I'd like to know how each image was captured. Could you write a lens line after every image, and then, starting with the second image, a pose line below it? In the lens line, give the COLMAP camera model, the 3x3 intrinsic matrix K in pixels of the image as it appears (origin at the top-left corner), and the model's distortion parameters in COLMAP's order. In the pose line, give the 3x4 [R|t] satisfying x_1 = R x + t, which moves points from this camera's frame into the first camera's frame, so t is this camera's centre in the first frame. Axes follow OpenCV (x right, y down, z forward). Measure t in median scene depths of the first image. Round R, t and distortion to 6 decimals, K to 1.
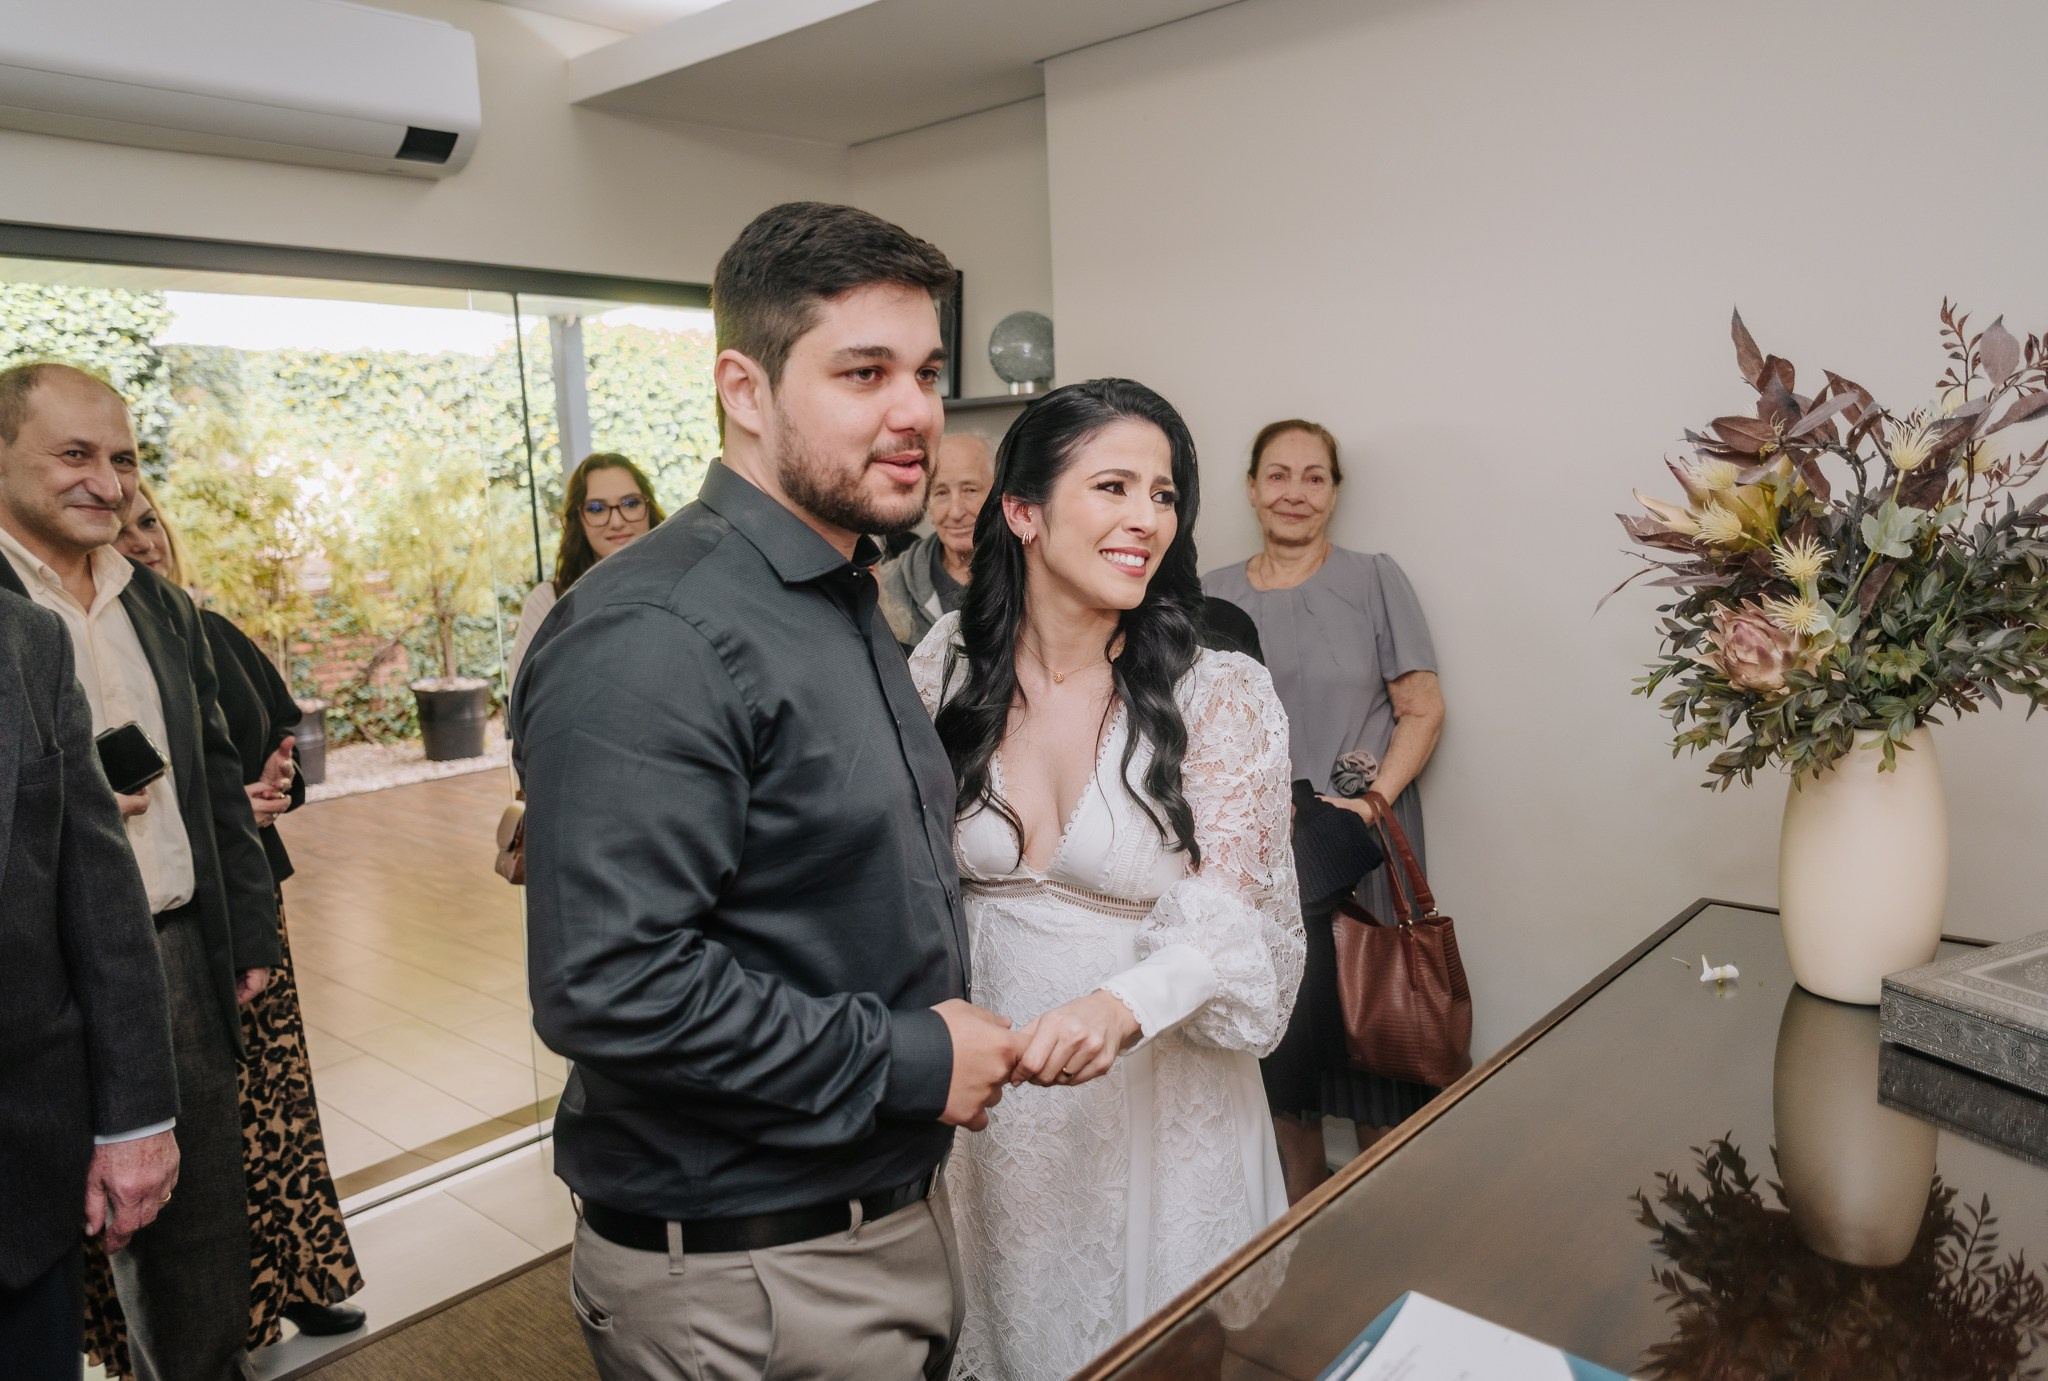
lens RADIAL K [[1407.6, 0, 1046.9], [0, 1407.6, 638.6], [0, 0, 1]] dist [0.004946, 0.002506]
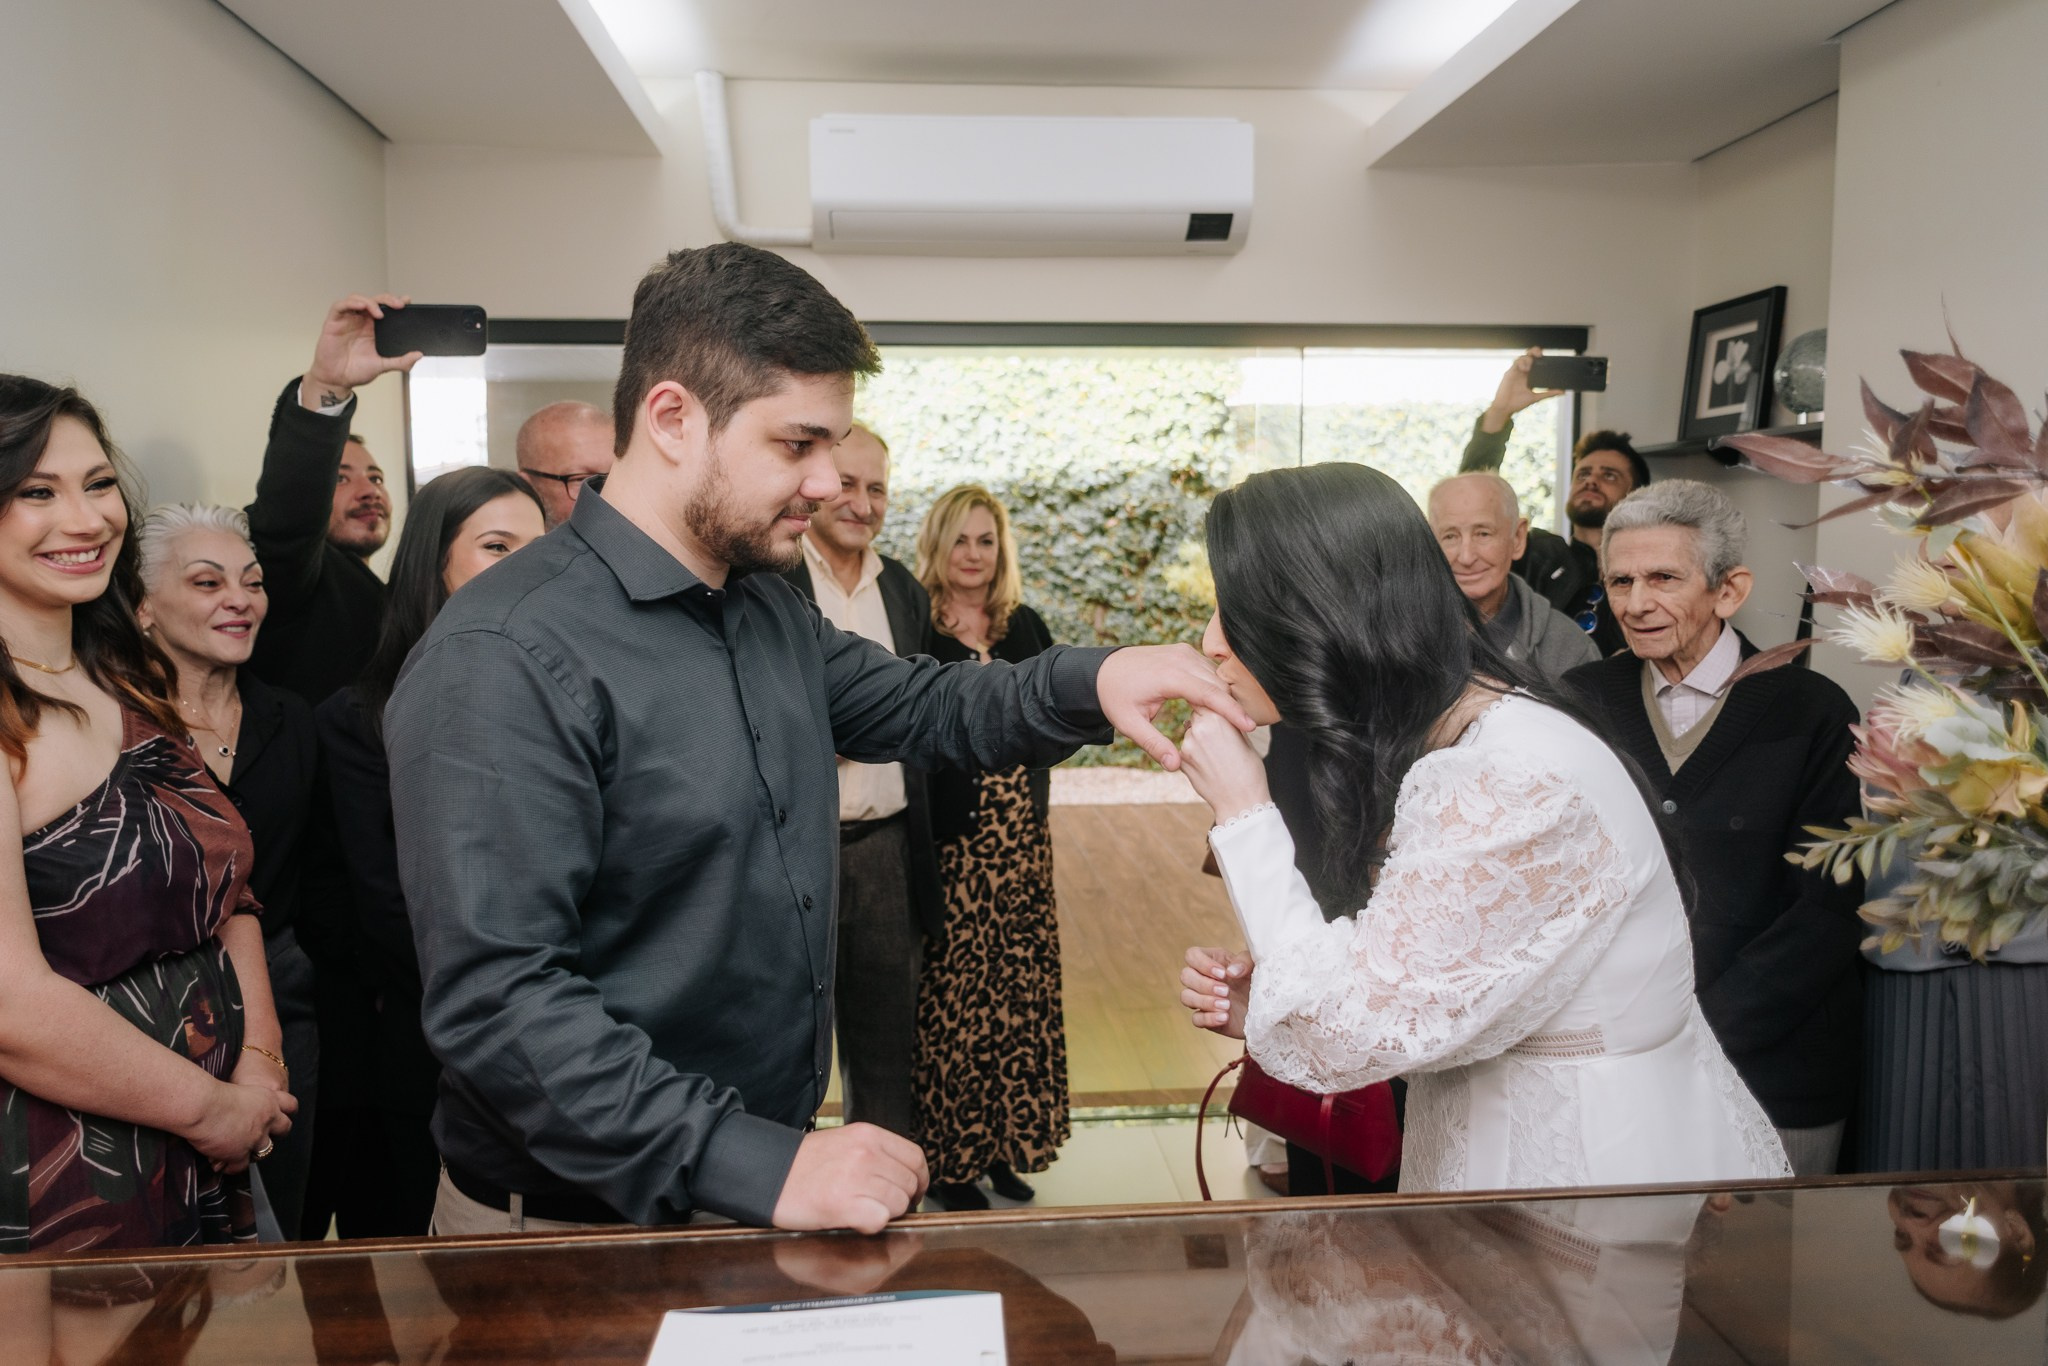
lens RADIAL K [[1424.2, 0, 1030.5], [0, 1424.2, 630.7], [0, 0, 1]] dist [0.001474, 0.008303]
pose [[0.713568, 0.073936, -0.696674, 0.109941], [-0.101326, 0.994852, 0.001798, -0.001108], [0.693220, 0.069308, 0.717386, 0.024852]]
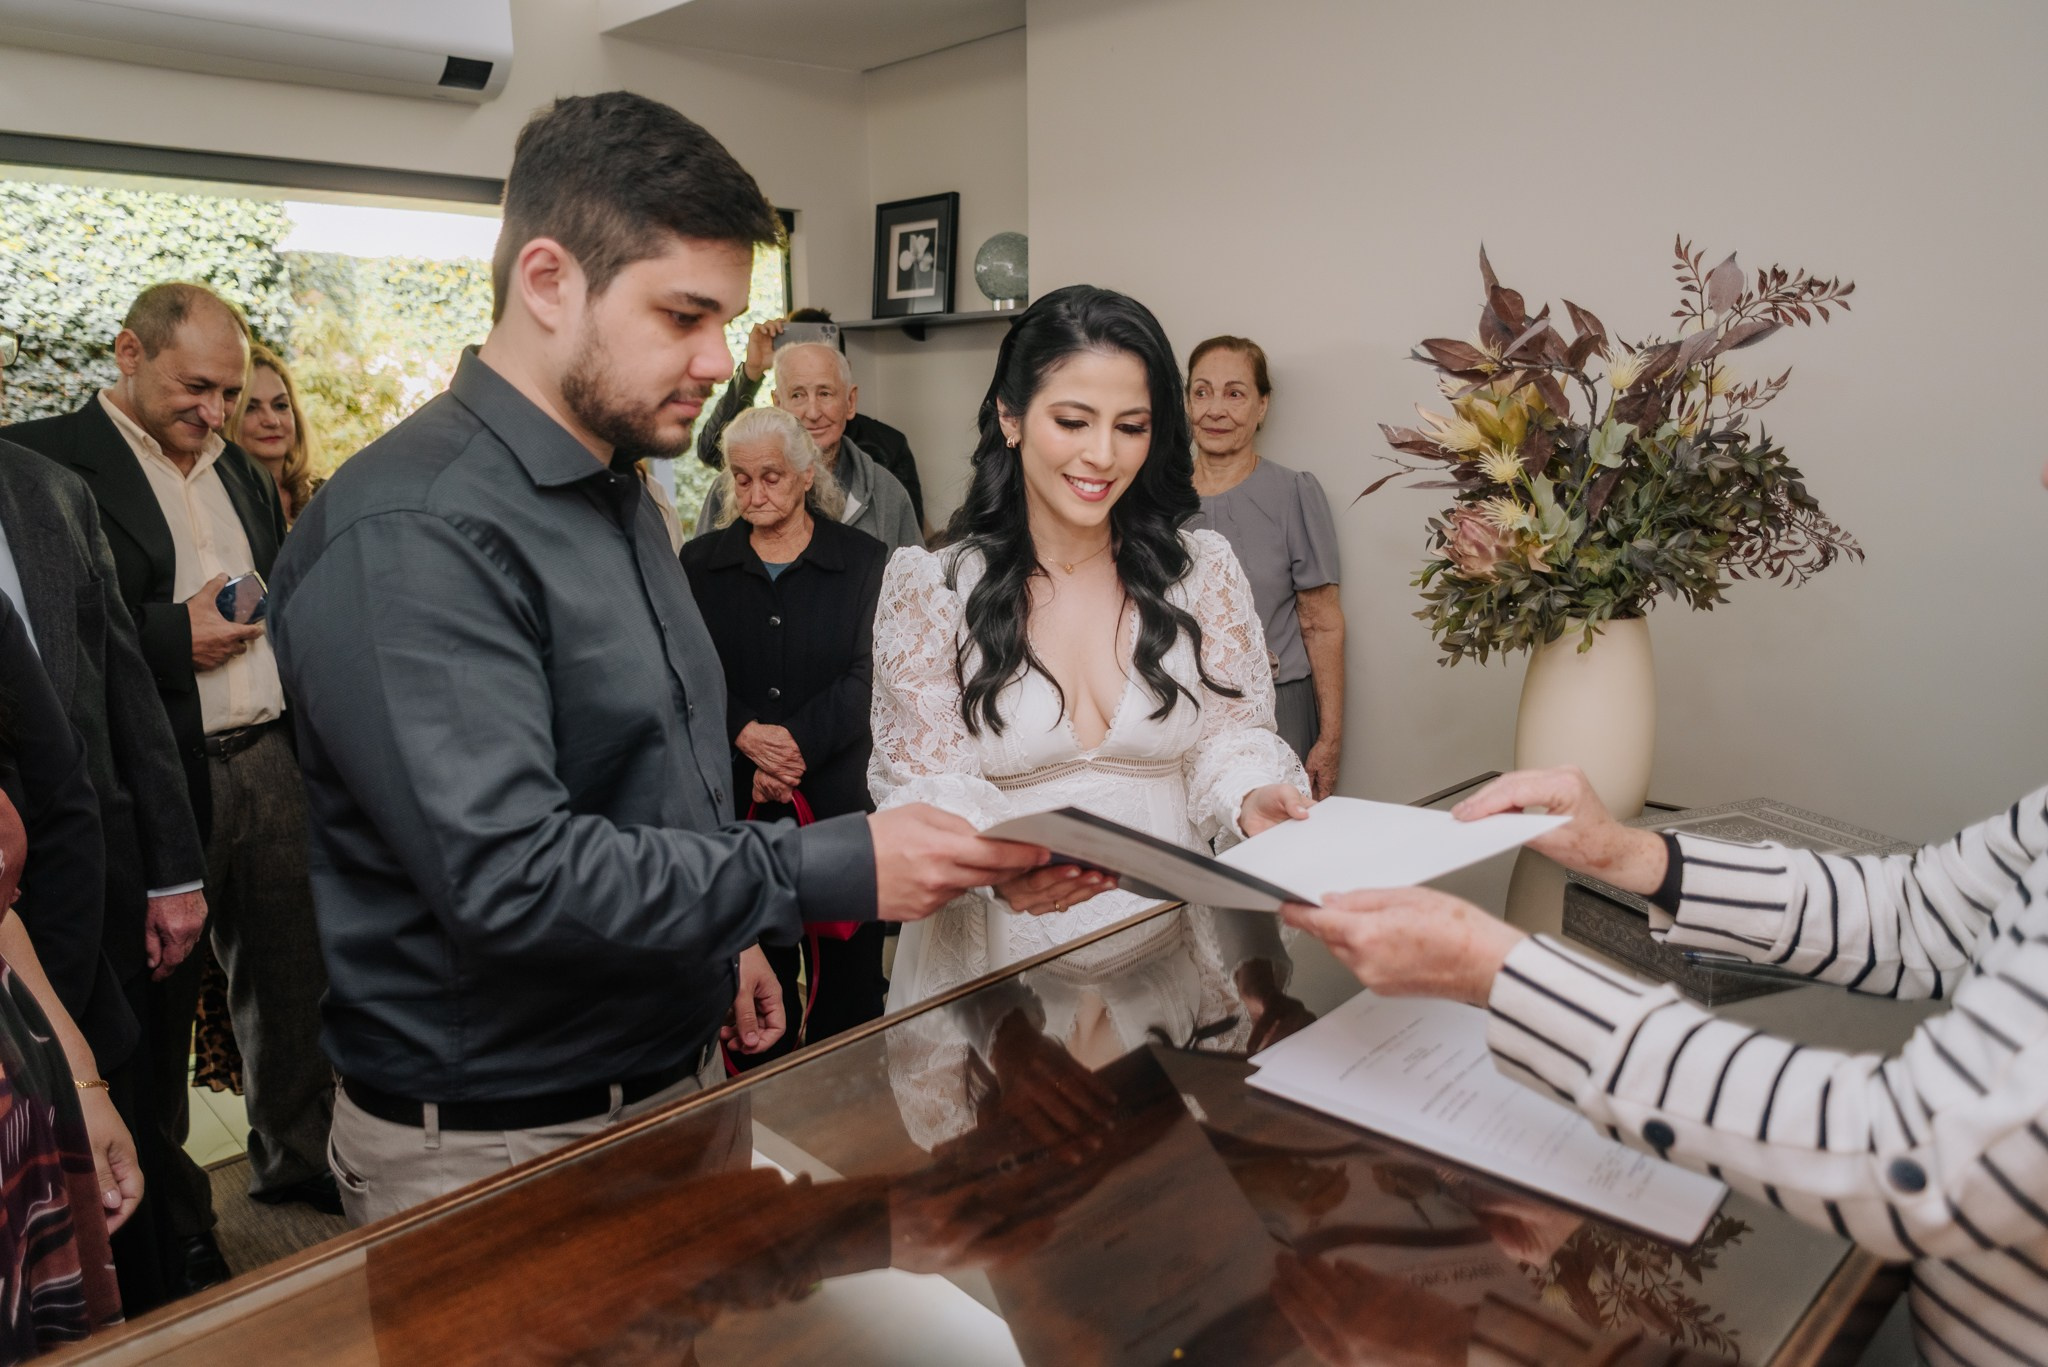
lens RADIAL K [[1334.5, 0, 1015.2], [0, 1334.5, 678.0], [0, 0, 1]] dist [0.002600, -0.019607]
pose [[0.996242, 0.044561, -0.074272, 0.036754], [-0.037497, 0.994872, 0.093932, 0.005179], [0.078077, -0.090794, 0.992804, -0.020879]]
